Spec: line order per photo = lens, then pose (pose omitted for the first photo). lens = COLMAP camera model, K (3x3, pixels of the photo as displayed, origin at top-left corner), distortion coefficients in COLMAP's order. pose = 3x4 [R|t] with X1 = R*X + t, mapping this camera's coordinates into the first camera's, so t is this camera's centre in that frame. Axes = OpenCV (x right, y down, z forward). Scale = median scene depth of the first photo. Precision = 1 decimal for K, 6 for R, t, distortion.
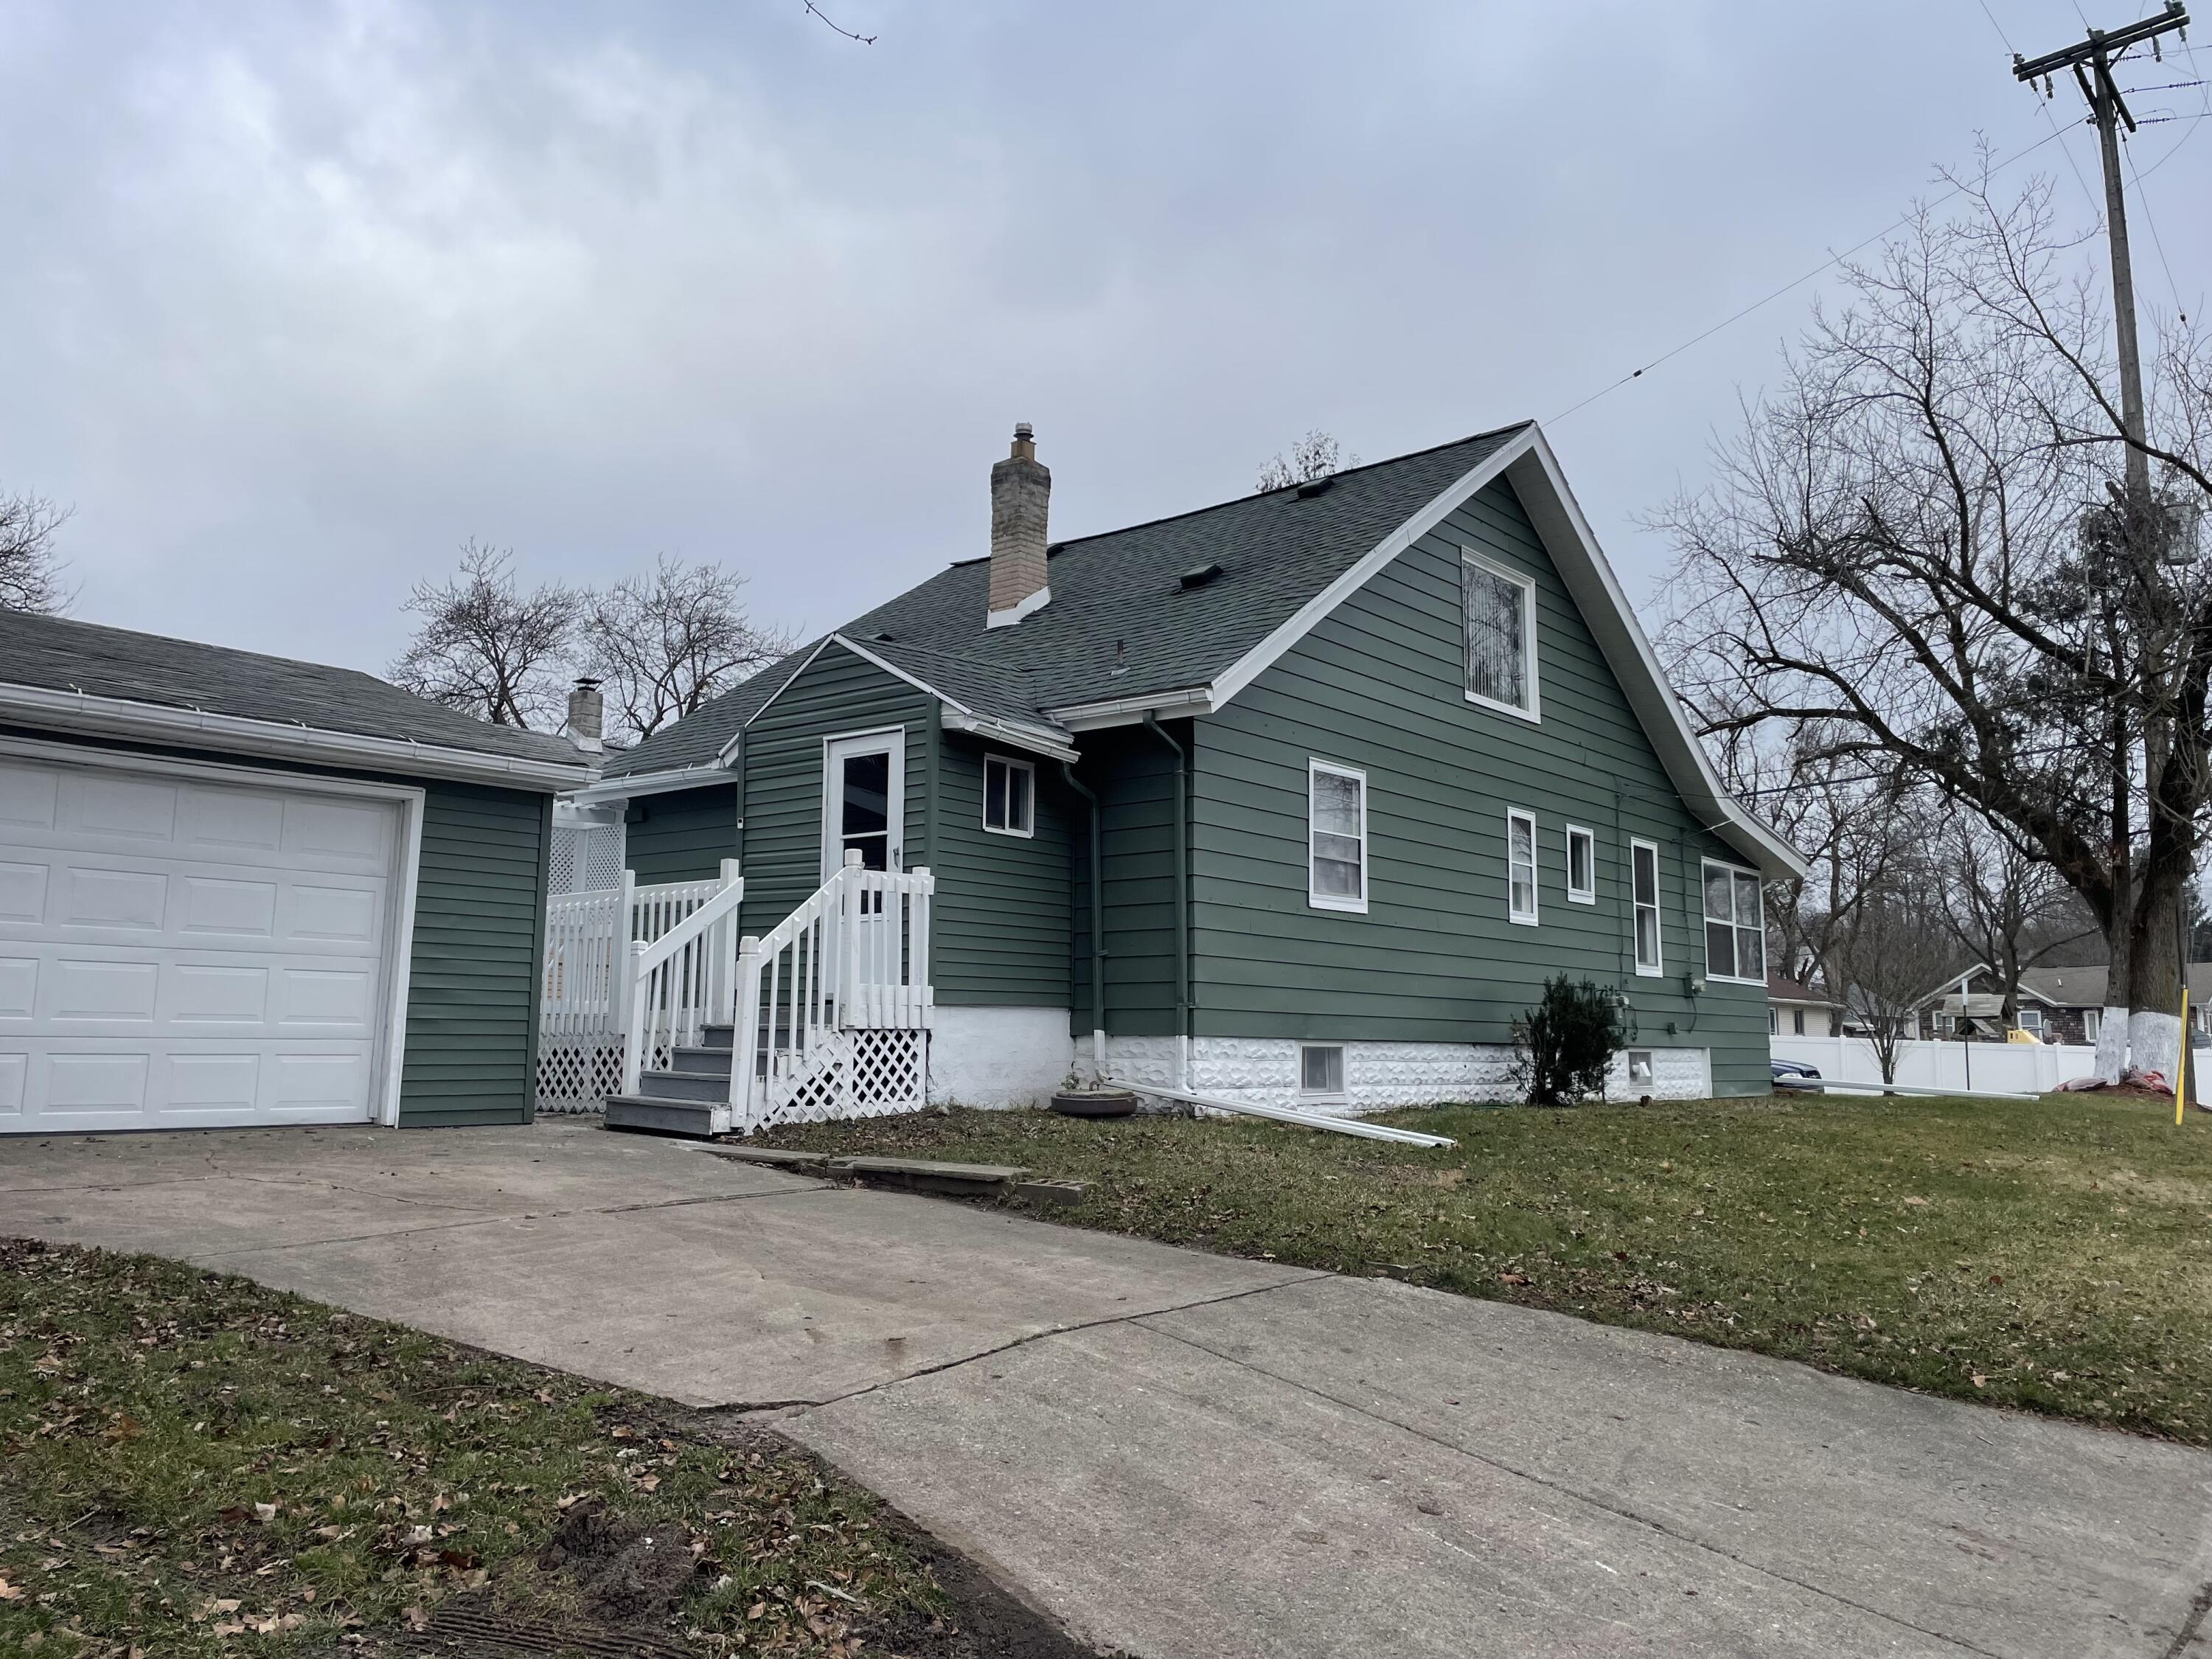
lens RADIAL K [[1665.4, 0, 1099.9], [0, 1665.4, 821.6], [0, 0, 1]] dist [0.067855, -0.066204]
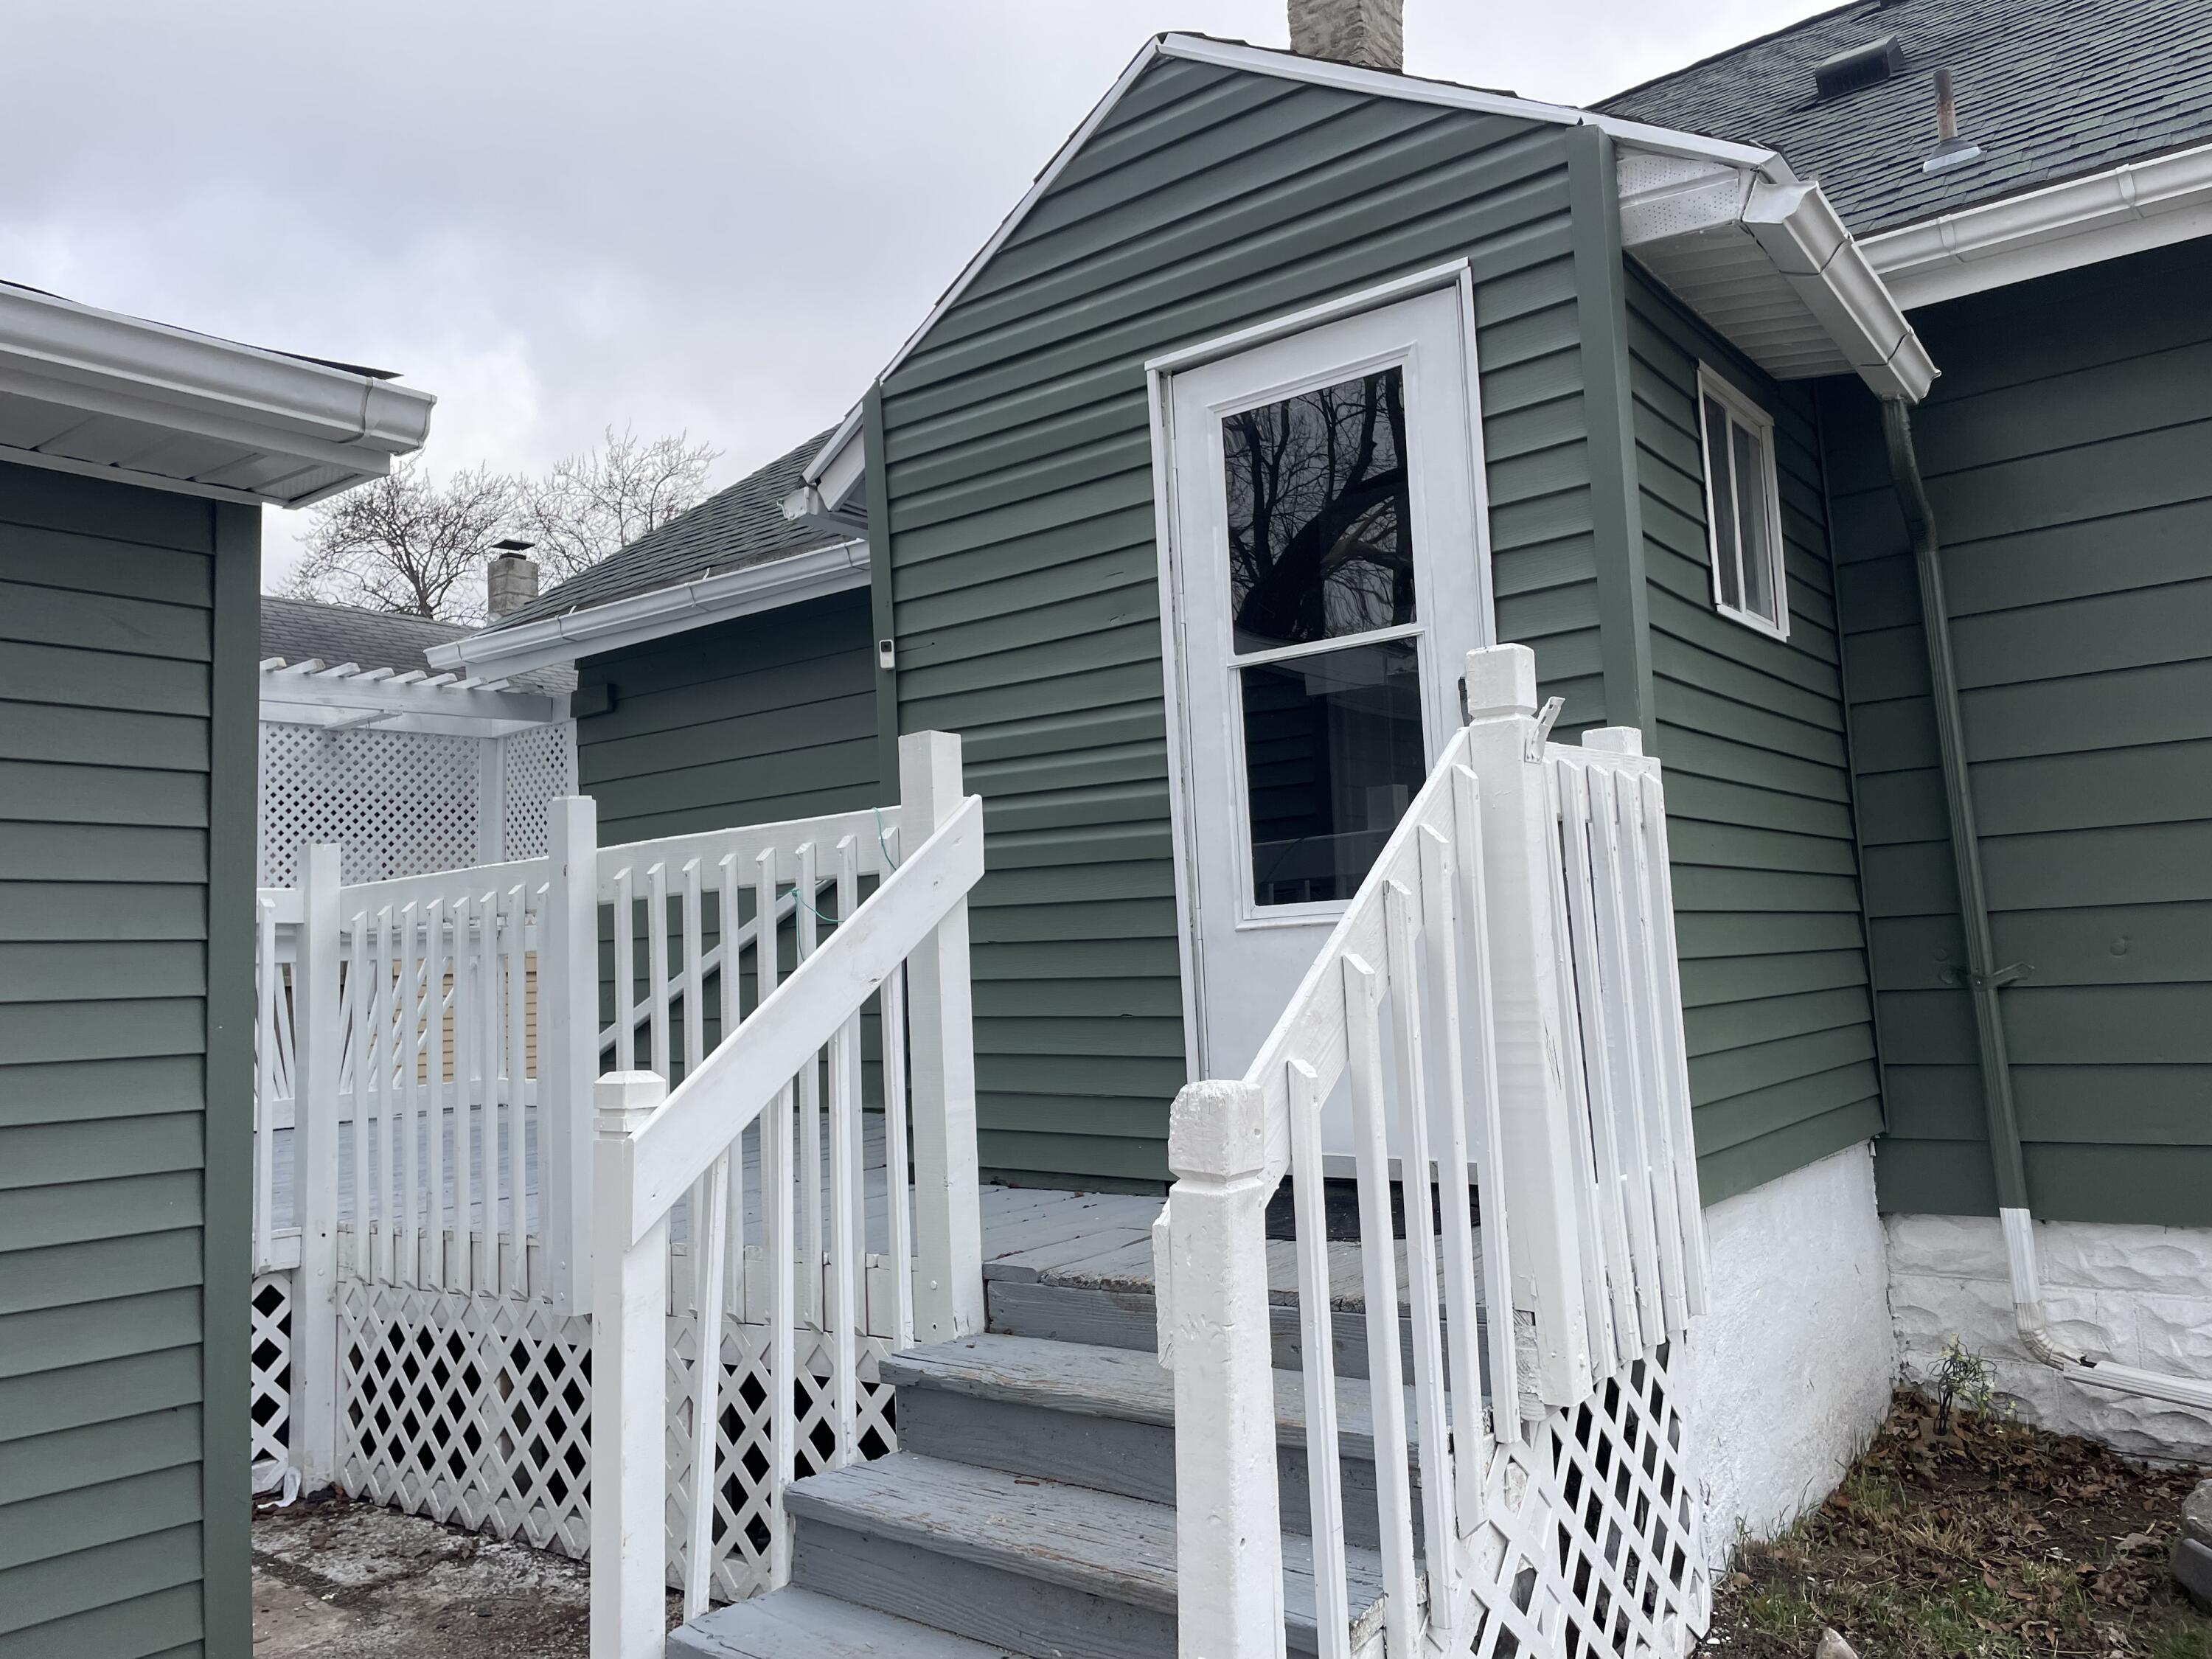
lens RADIAL K [[1665.4, 0, 1108.1], [0, 1665.4, 826.1], [0, 0, 1]] dist [0.067855, -0.066204]
pose [[0.998483, -0.050791, 0.021263, -0.182228], [0.049837, 0.997821, 0.043227, 0.025206], [-0.023412, -0.042102, 0.998839, 0.660409]]
